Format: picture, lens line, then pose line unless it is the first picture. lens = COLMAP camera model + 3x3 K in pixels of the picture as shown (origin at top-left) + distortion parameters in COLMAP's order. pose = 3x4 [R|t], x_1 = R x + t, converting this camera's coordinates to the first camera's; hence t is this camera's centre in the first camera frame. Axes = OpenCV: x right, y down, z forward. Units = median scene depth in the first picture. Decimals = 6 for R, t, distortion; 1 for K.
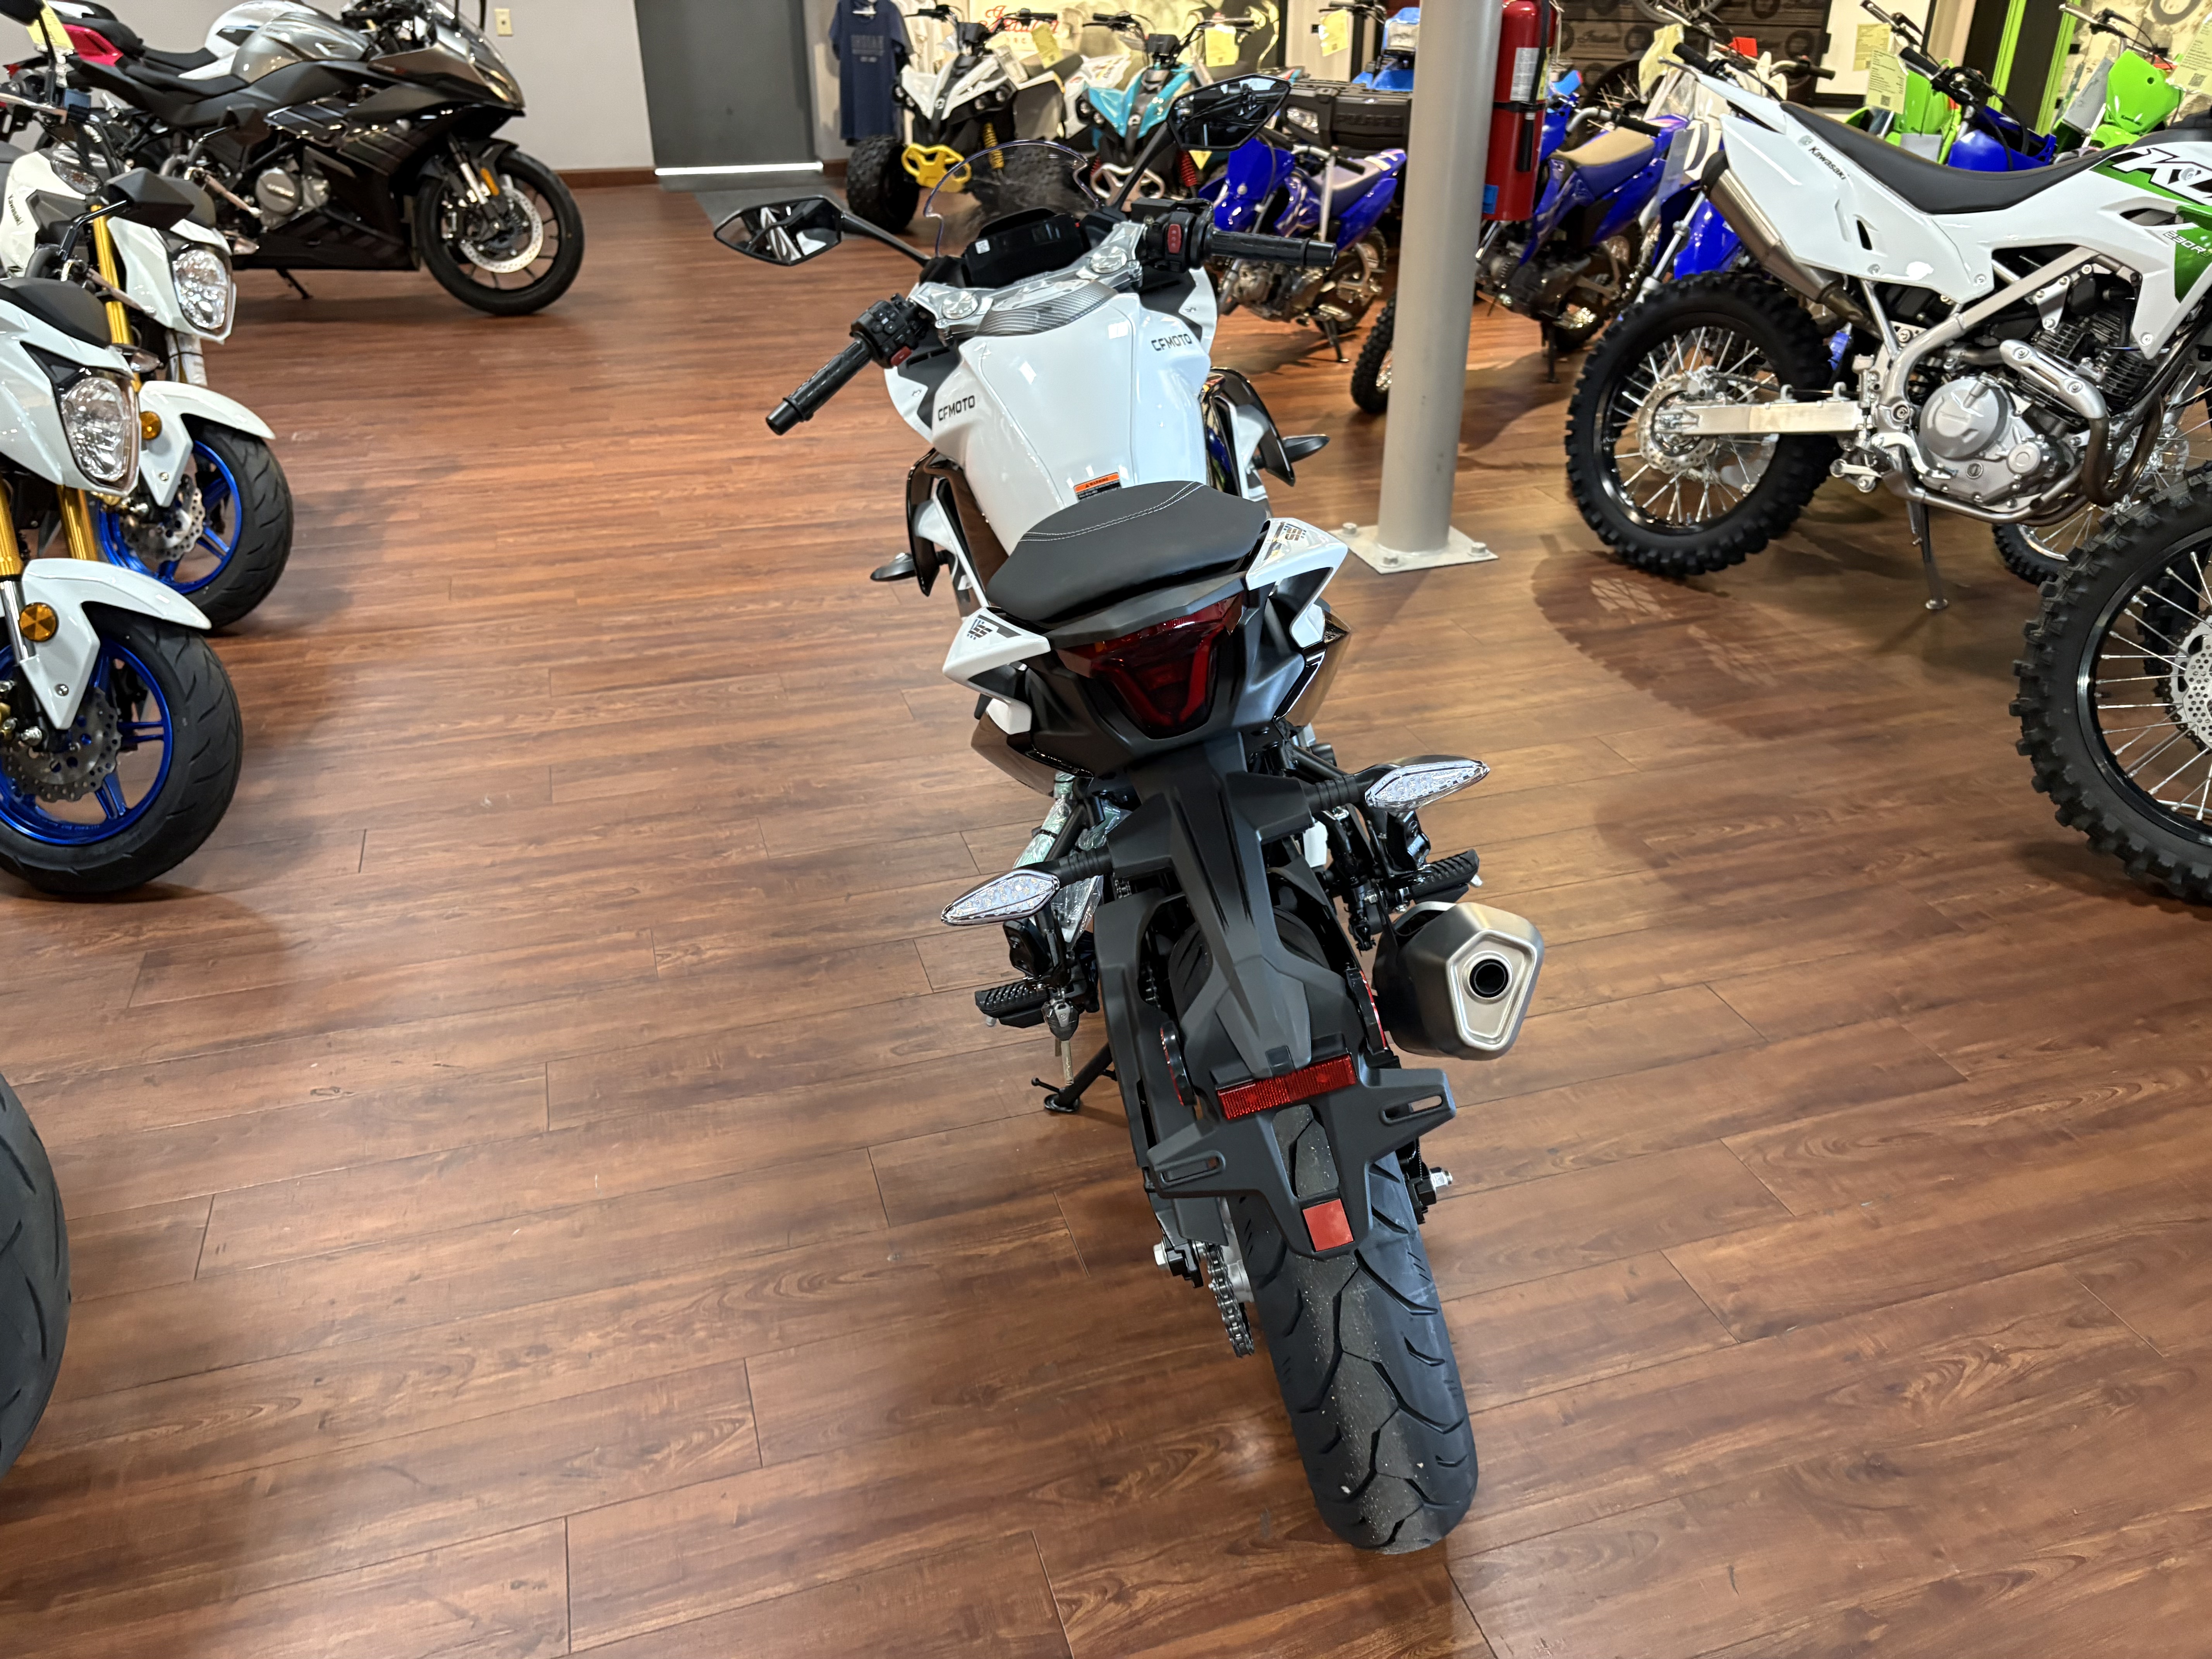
lens RADIAL K [[1708.7, 0, 1125.5], [0, 1708.7, 824.7], [0, 0, 1]] dist [0.008373, 0.007904]
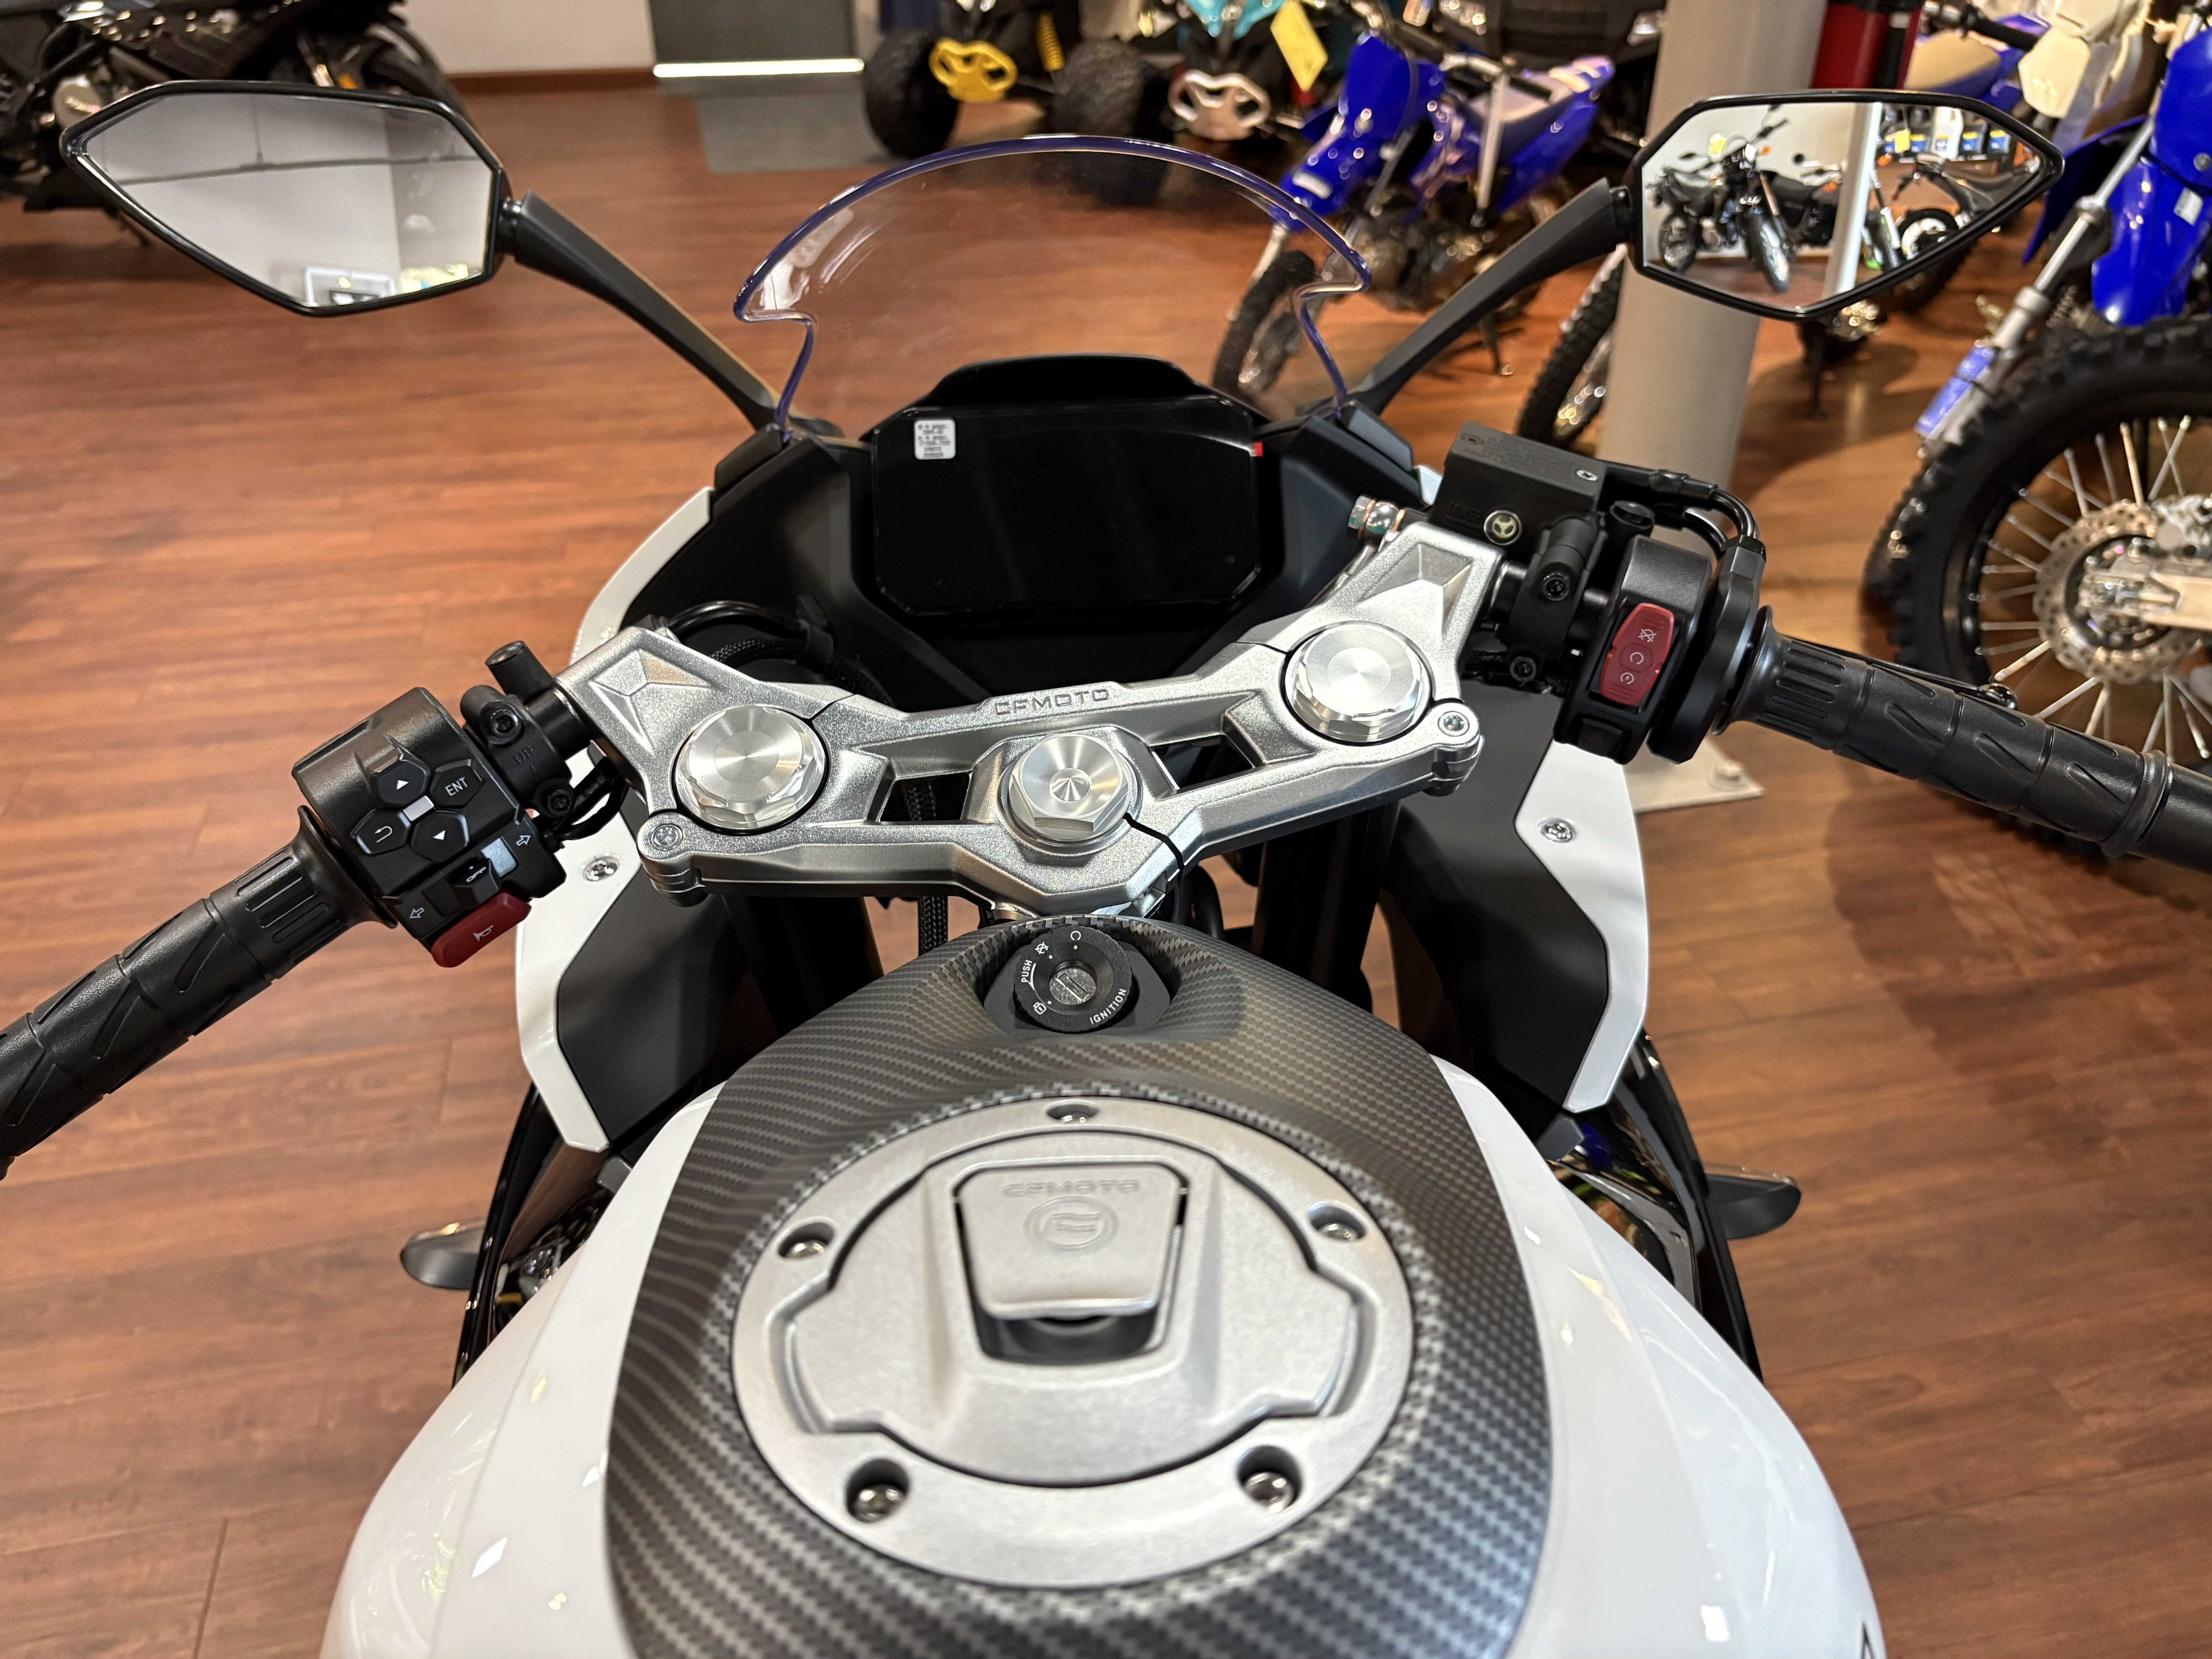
lens RADIAL K [[1678.8, 0, 1098.0], [0, 1678.8, 814.6], [0, 0, 1]] dist [0.034854, -0.048838]
pose [[0.995251, 0.046161, -0.085704, 0.032571], [-0.041230, 0.997439, 0.058441, -0.131782], [0.088182, -0.054629, 0.994605, 0.310519]]
